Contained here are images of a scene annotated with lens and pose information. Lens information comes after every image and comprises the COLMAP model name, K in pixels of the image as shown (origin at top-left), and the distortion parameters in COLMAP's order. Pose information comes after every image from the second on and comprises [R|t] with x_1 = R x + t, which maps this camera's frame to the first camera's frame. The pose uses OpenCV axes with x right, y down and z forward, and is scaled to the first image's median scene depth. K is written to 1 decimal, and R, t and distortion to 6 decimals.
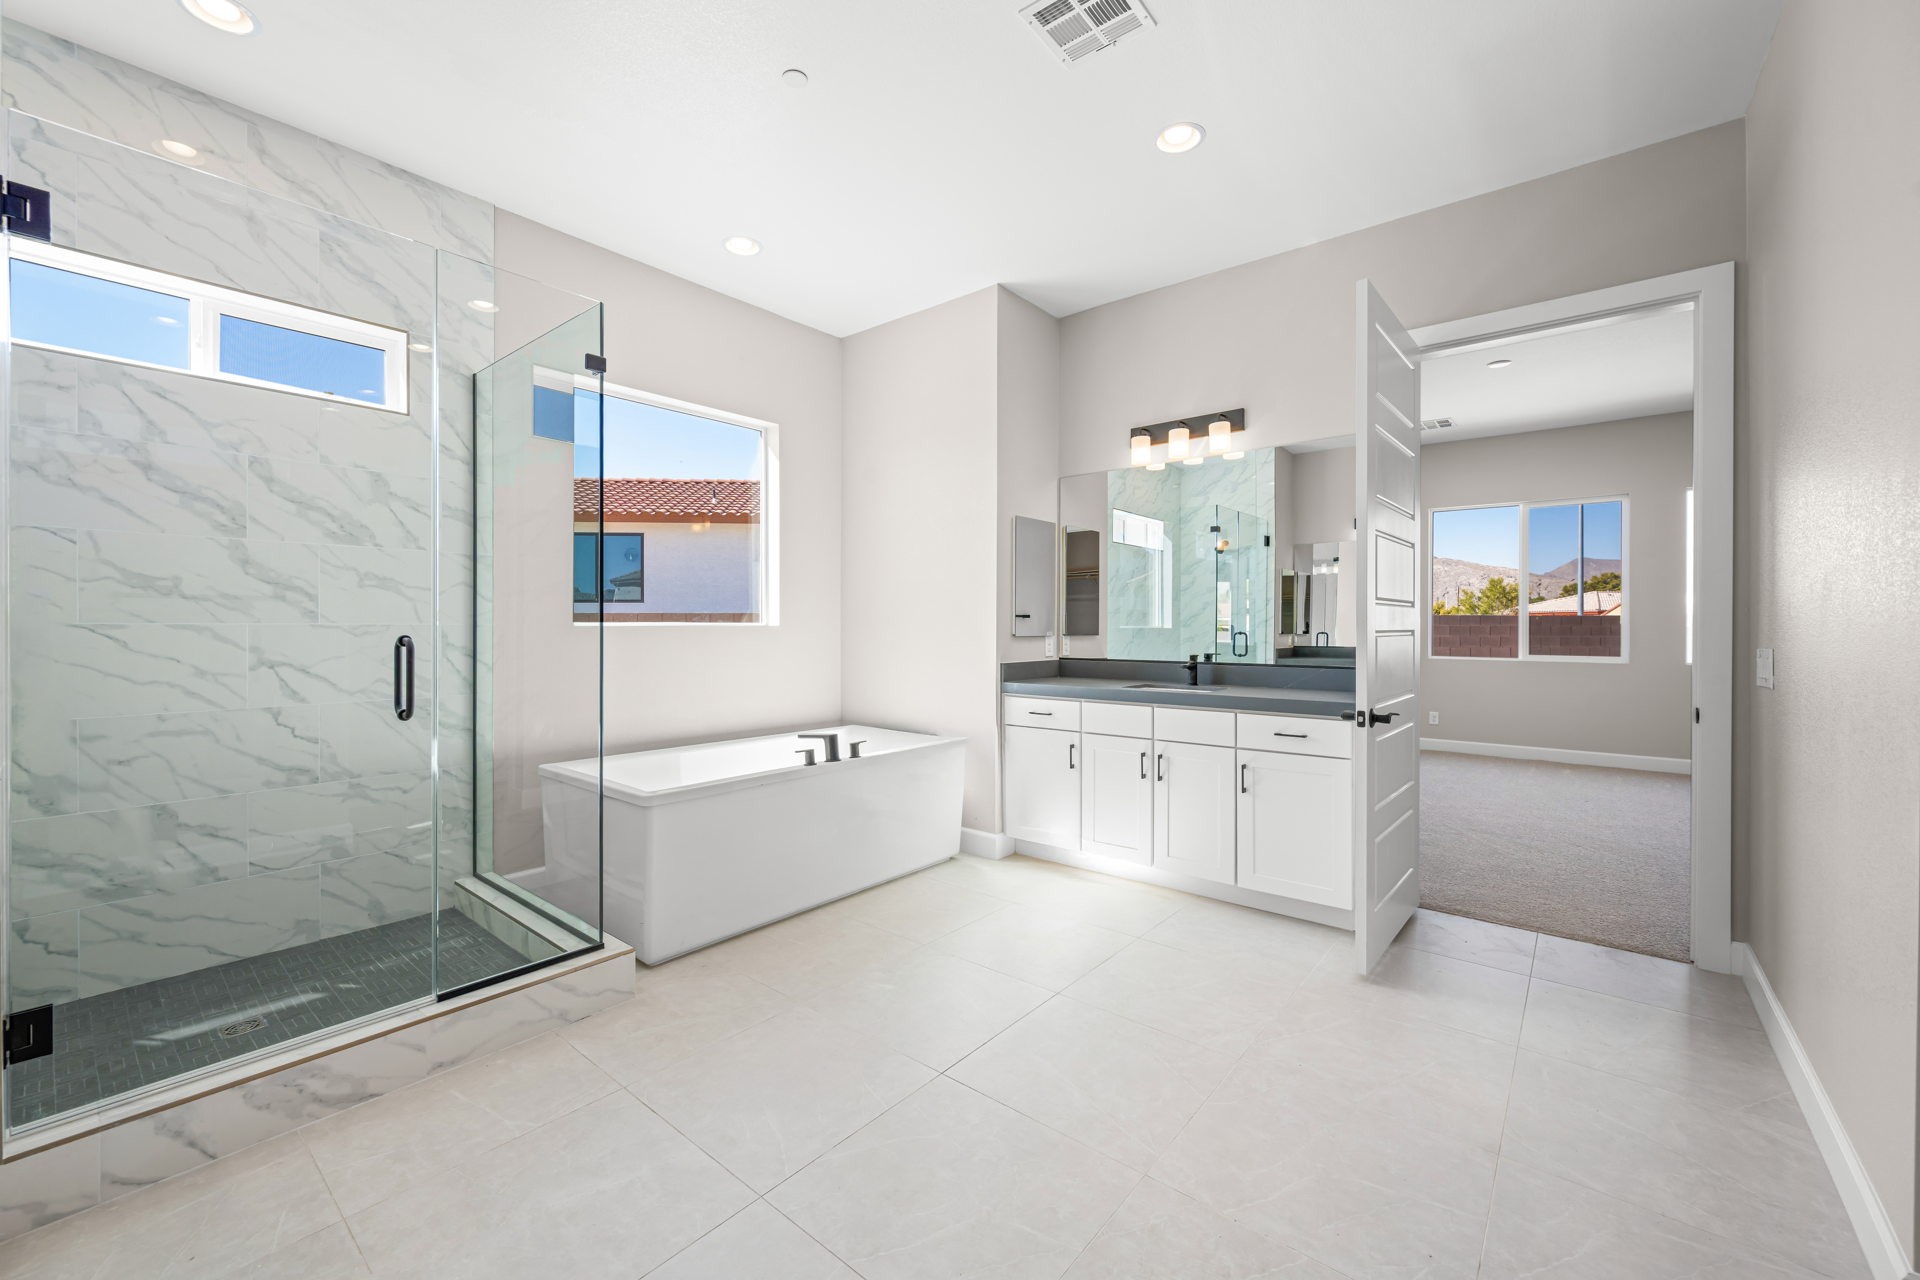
lens RADIAL K [[771.7, 0, 951.3], [0, 771.7, 632.8], [0, 0, 1]] dist [-0.002568, -0.000418]
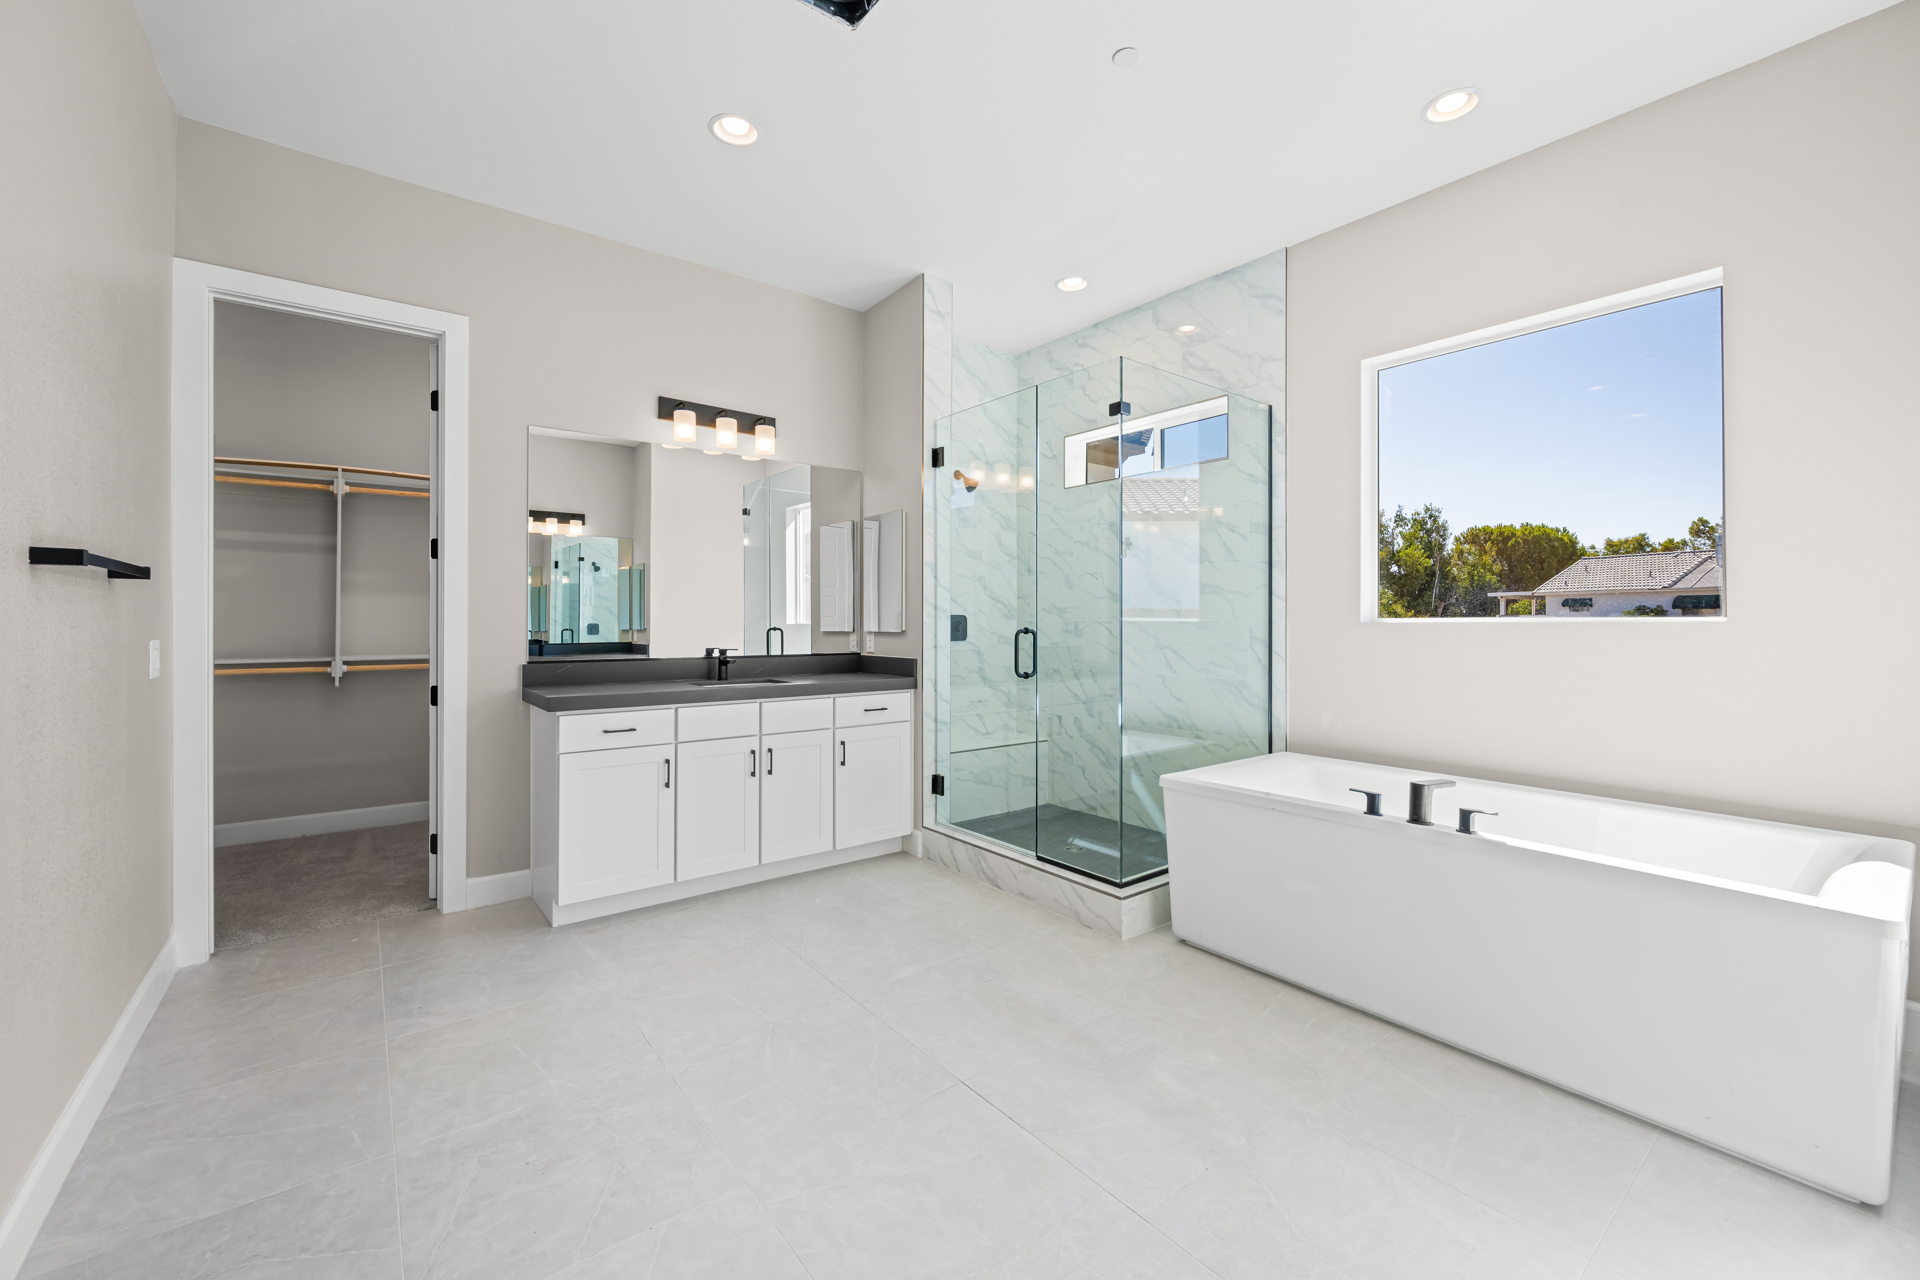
lens RADIAL K [[778.9, 0, 951.9], [0, 778.9, 616.7], [0, 0, 1]] dist [0.001318, 0.000260]
pose [[-0.224159, -0.008147, -0.974518, 0.664674], [-0.009076, 0.999939, -0.006272, -0.005344], [0.974510, 0.007438, -0.224220, 0.840543]]
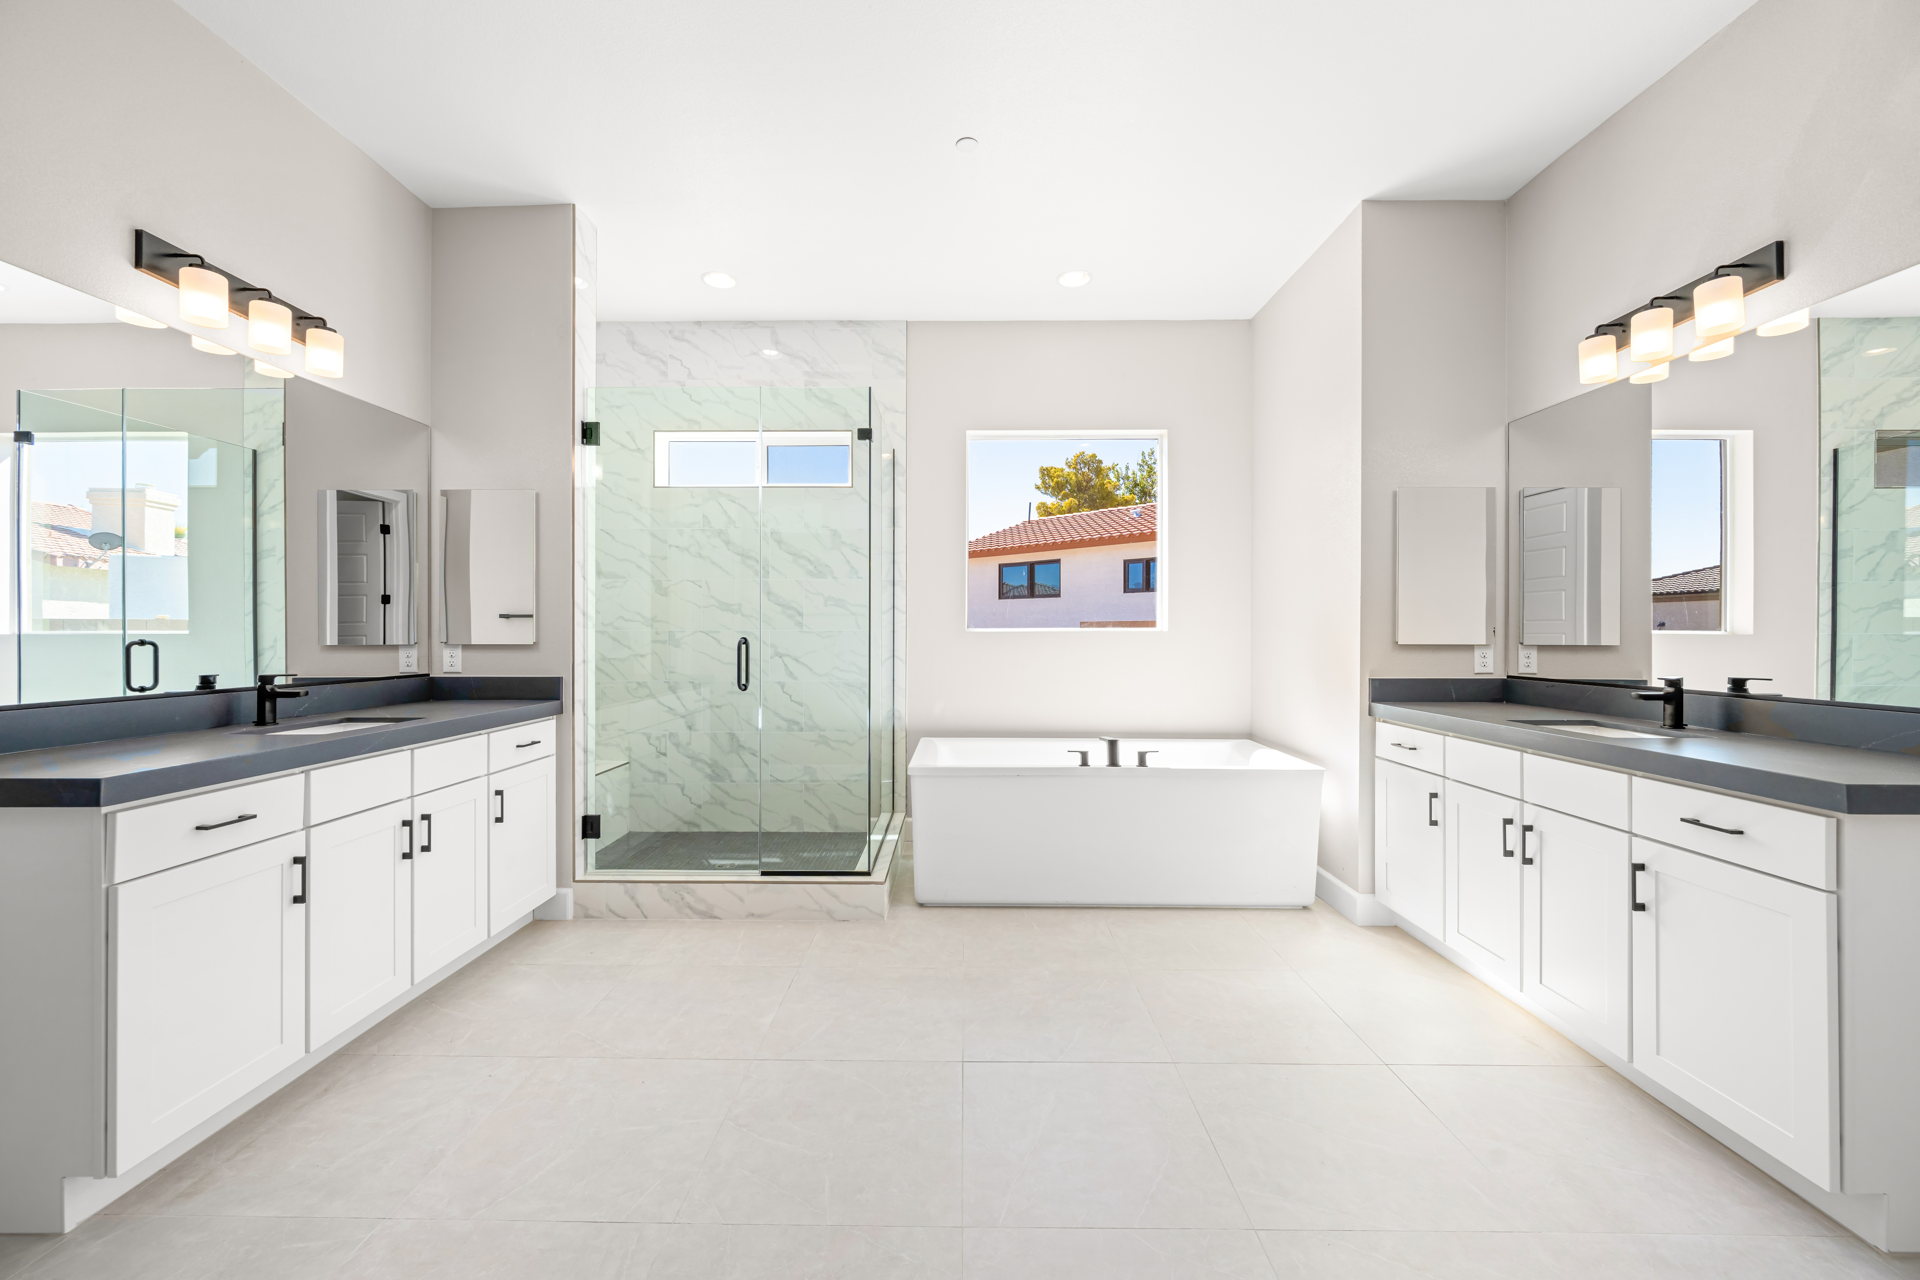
lens RADIAL K [[771.7, 0, 951.3], [0, 771.7, 632.8], [0, 0, 1]] dist [-0.002568, -0.000418]
pose [[0.626844, -0.000052, -0.779145, 0.549188], [-0.006435, 0.999966, -0.005243, -0.000069], [0.779119, 0.008300, 0.626822, 0.231031]]
